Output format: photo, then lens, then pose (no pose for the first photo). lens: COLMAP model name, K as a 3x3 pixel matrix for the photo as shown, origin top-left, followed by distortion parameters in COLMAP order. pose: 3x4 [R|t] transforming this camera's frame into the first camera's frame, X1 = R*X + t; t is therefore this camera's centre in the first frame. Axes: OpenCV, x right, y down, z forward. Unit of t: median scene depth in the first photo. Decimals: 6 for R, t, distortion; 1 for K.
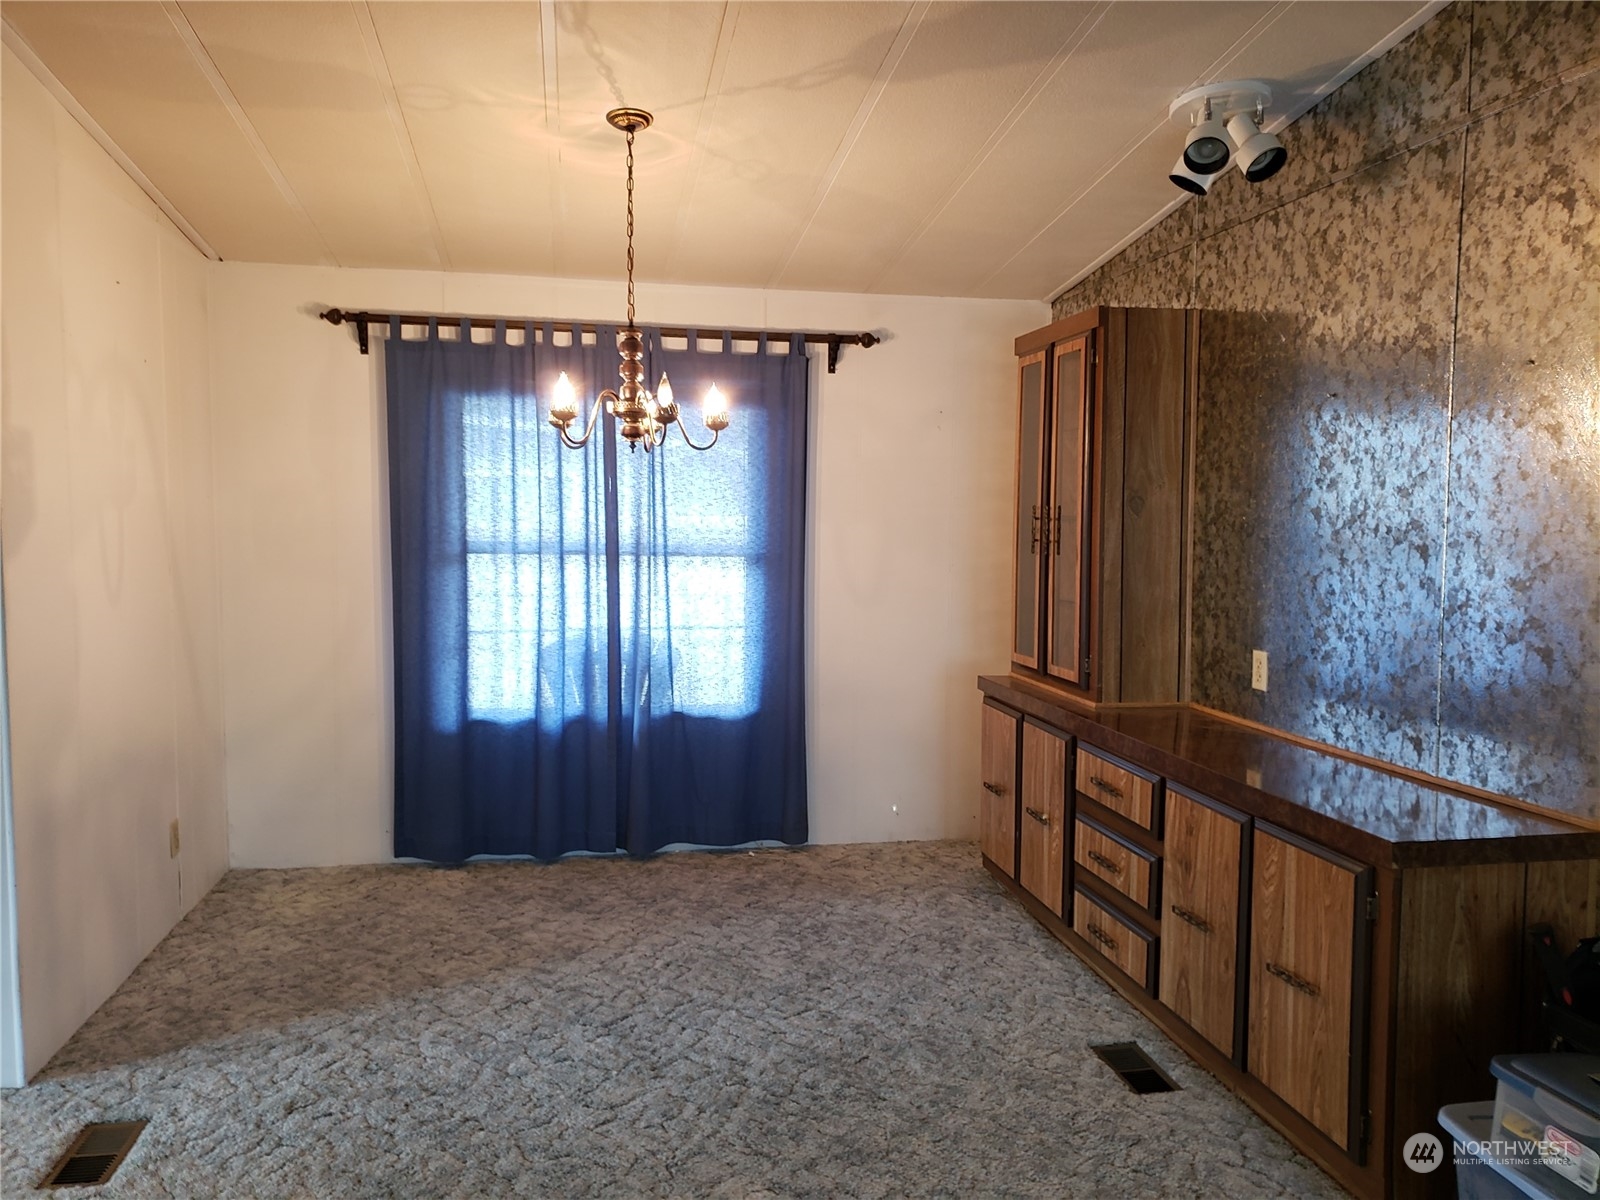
lens RADIAL K [[1238.4, 0, 833.4], [0, 1238.4, 619.6], [0, 0, 1]] dist [0.048977, -0.035282]
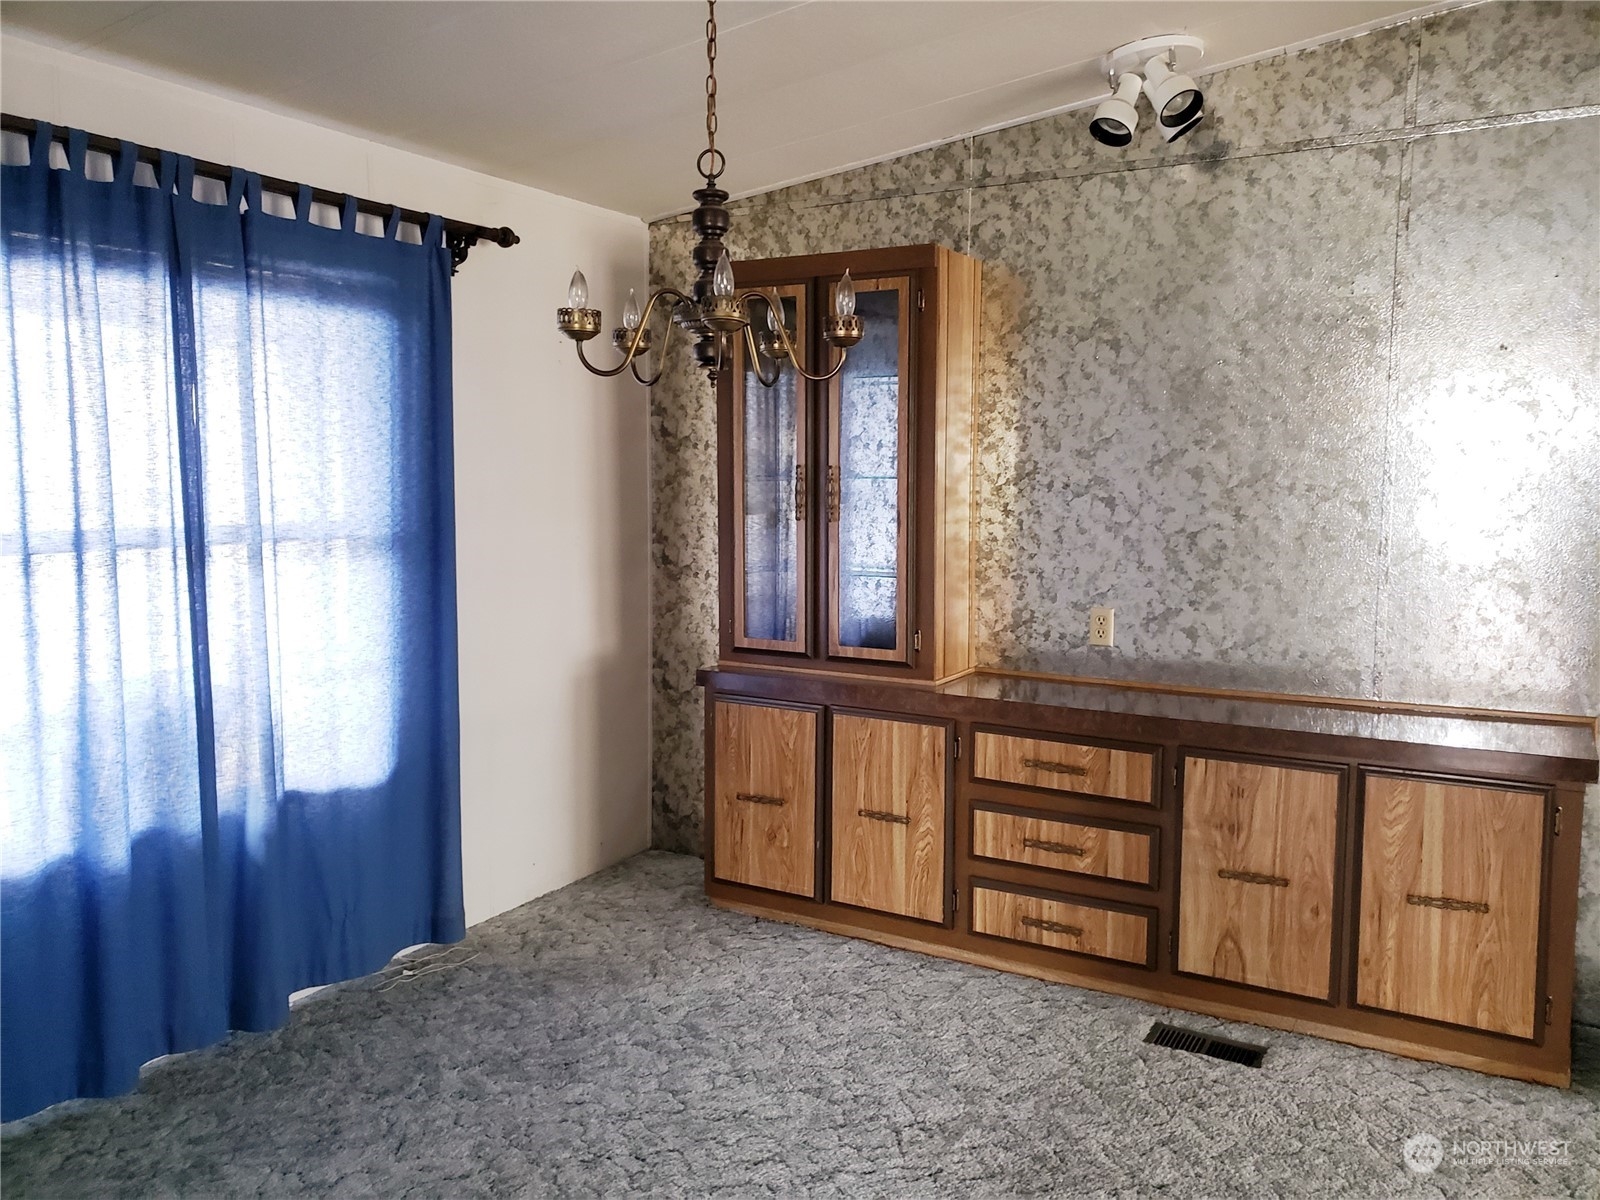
lens RADIAL K [[1238.4, 0, 808.5], [0, 1238.4, 595.7], [0, 0, 1]] dist [0.048977, -0.035282]
pose [[0.649106, -0.081310, 0.756340, -0.600599], [0.066045, 0.996540, 0.050452, -0.053709], [-0.757825, 0.017204, 0.652231, 0.533409]]
